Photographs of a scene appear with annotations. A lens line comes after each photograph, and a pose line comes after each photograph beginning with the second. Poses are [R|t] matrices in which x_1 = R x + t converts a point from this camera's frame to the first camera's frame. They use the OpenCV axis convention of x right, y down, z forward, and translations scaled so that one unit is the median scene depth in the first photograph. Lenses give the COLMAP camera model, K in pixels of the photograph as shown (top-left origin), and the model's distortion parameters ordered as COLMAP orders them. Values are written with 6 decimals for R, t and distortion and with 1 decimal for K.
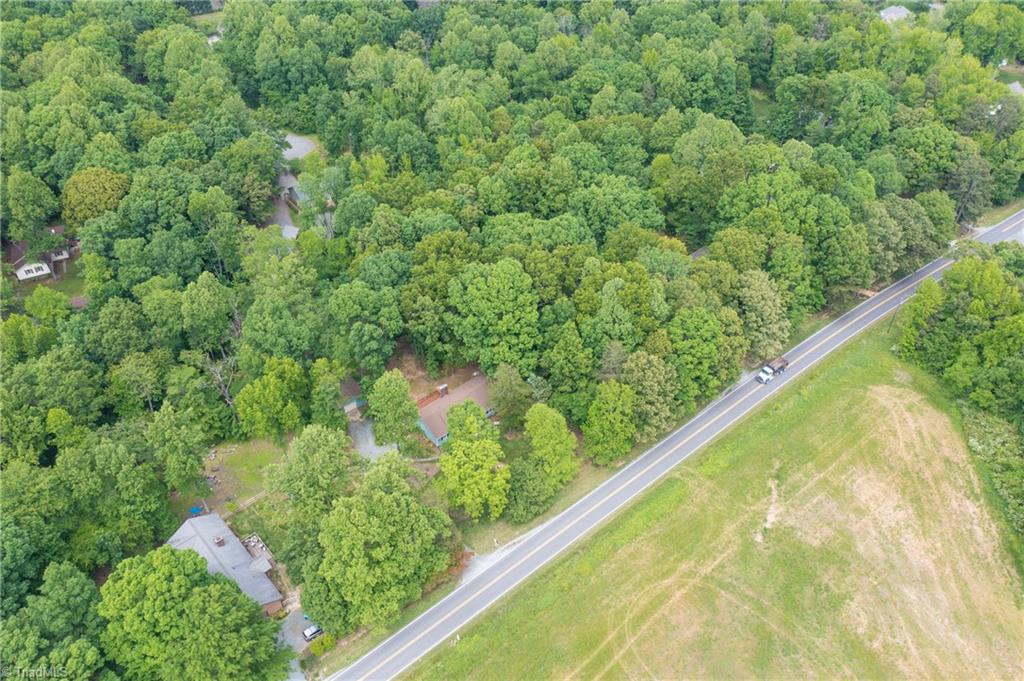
lens RADIAL K [[816.1, 0, 512.0], [0, 816.1, 340.5], [0, 0, 1]] dist [-0.010574, 0.000753]
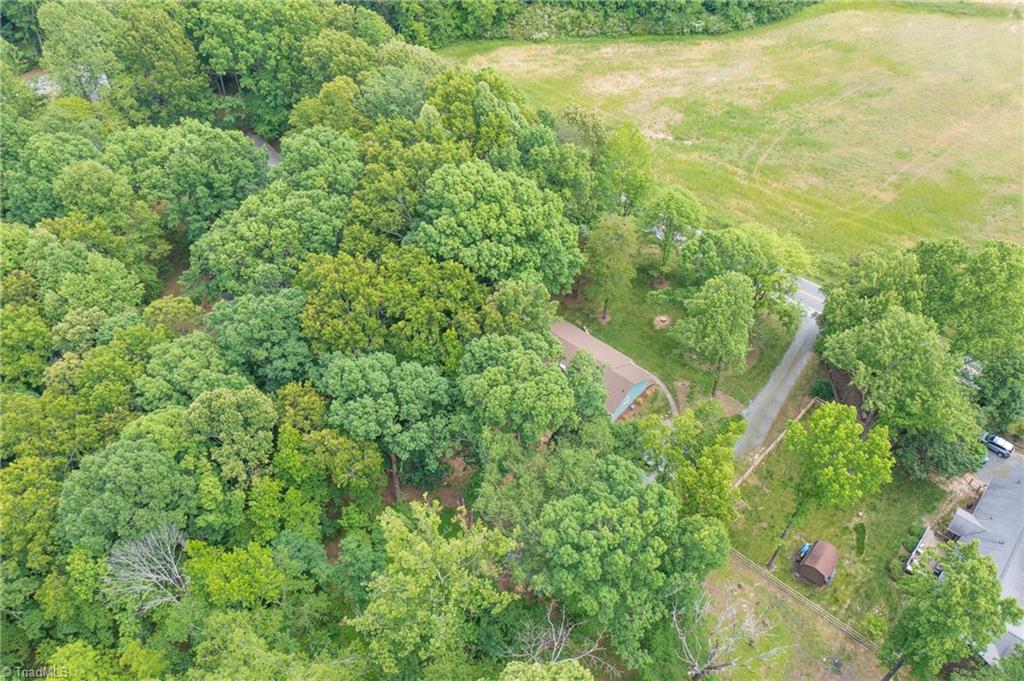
lens RADIAL K [[816.1, 0, 512.0], [0, 816.1, 340.5], [0, 0, 1]] dist [-0.010574, 0.000753]
pose [[-0.126725, -0.698175, 0.704623, -0.561228], [0.652191, 0.476576, 0.589510, -0.386442], [-0.747387, 0.534255, 0.394949, 0.830023]]
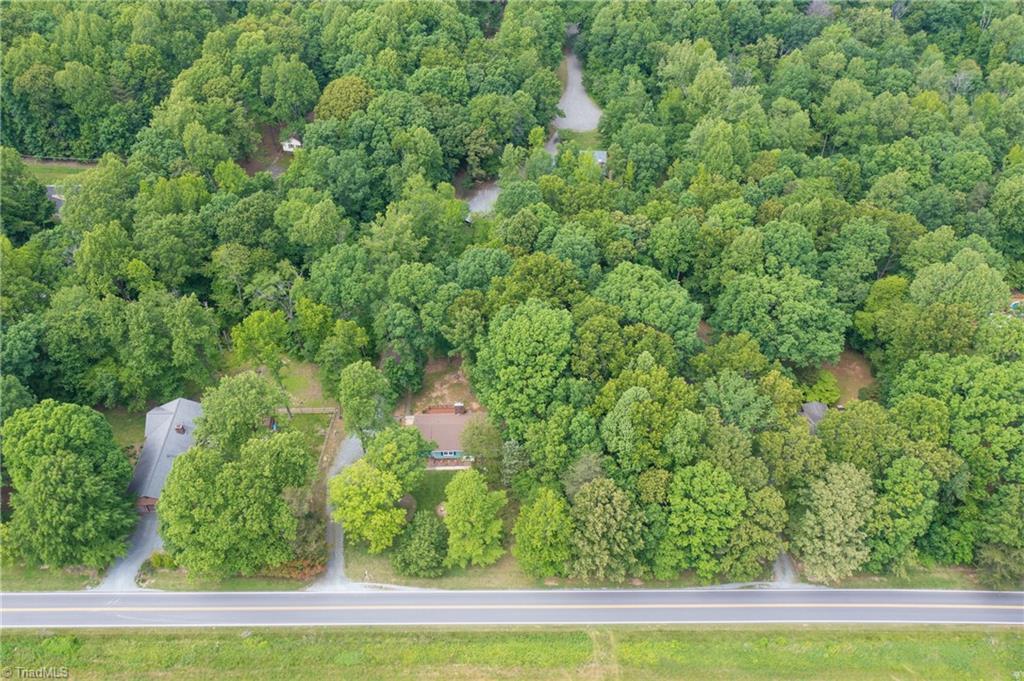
lens RADIAL K [[816.1, 0, 512.0], [0, 816.1, 340.5], [0, 0, 1]] dist [-0.010574, 0.000753]
pose [[0.765620, 0.440035, -0.469250, 0.403575], [-0.418799, 0.894642, 0.155637, -0.197201], [0.488296, 0.077363, 0.869242, 0.230202]]
